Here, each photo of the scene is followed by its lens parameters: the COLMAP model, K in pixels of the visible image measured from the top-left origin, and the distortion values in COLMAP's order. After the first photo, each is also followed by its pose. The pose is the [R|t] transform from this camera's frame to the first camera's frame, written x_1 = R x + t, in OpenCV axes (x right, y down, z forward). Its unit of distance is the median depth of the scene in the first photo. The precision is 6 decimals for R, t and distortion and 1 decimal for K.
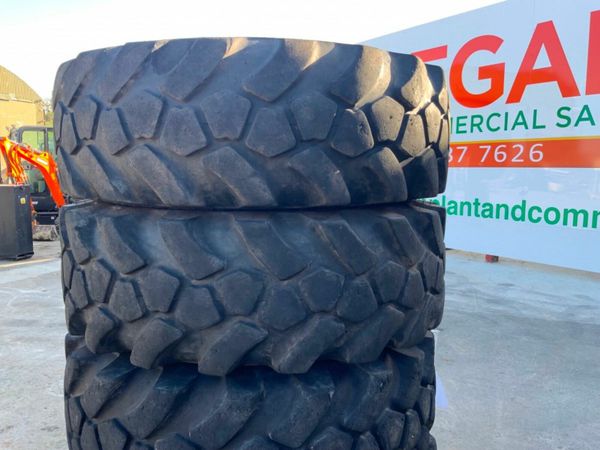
lens RADIAL K [[506.4, 0, 300.0], [0, 506.4, 225.0], [0, 0, 1]] dist [0.061287, -0.098880]
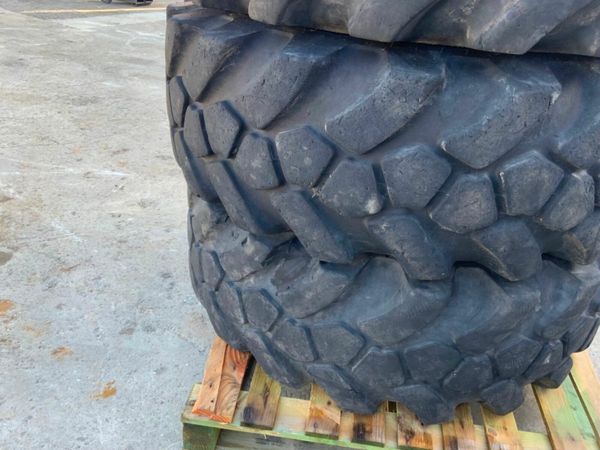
lens RADIAL K [[506.4, 0, 300.0], [0, 506.4, 225.0], [0, 0, 1]] dist [0.061287, -0.098880]
pose [[0.970277, 0.168593, -0.173605, -0.102963], [-0.087362, 0.913036, 0.398413, 0.249278], [0.225678, -0.371404, 0.900627, 0.307140]]
